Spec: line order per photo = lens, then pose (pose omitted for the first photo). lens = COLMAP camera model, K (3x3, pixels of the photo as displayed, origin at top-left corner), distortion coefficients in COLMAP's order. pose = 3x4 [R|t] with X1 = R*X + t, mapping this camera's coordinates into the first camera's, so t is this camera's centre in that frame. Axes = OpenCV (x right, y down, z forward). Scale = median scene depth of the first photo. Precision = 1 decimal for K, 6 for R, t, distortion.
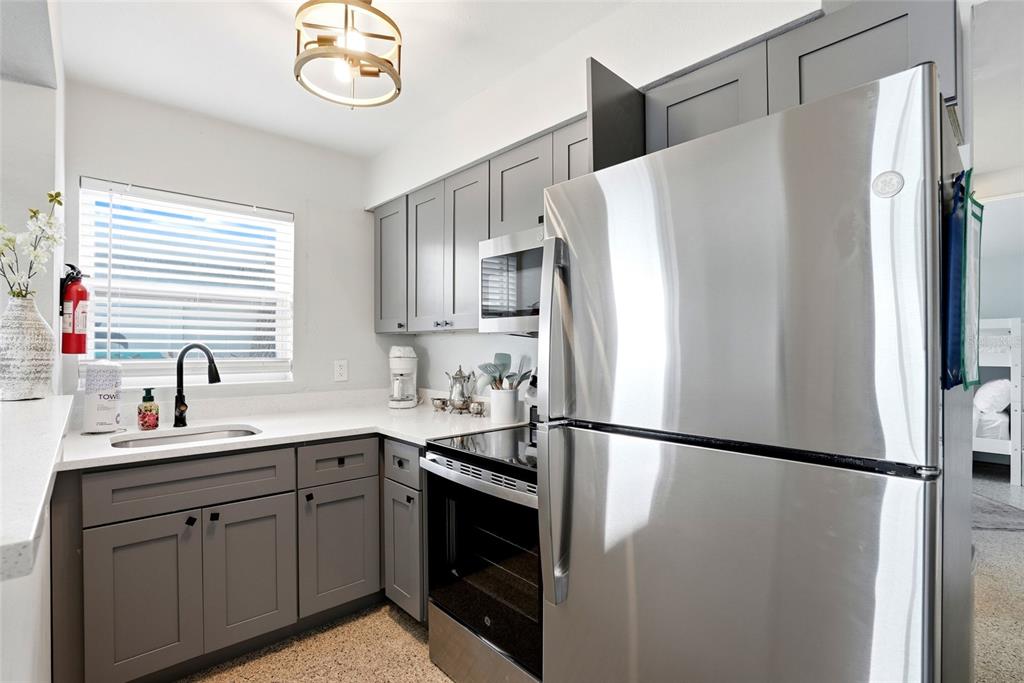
lens RADIAL K [[496.1, 0, 513.6], [0, 496.1, 345.0], [0, 0, 1]] dist [-0.014929, 0.002701]
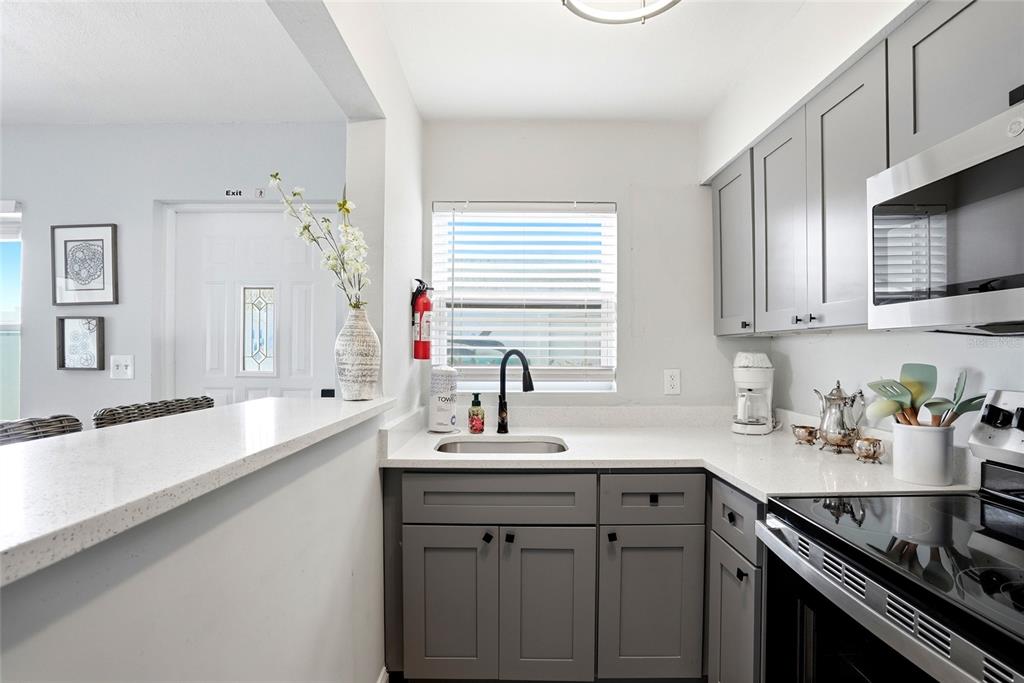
lens RADIAL K [[496.1, 0, 508.6], [0, 496.1, 351.7], [0, 0, 1]] dist [-0.014929, 0.002701]
pose [[0.747887, -0.001972, -0.663823, 0.002242], [0.001652, 0.999998, -0.001110, 0.002195], [0.663824, -0.000267, 0.747889, 0.253339]]
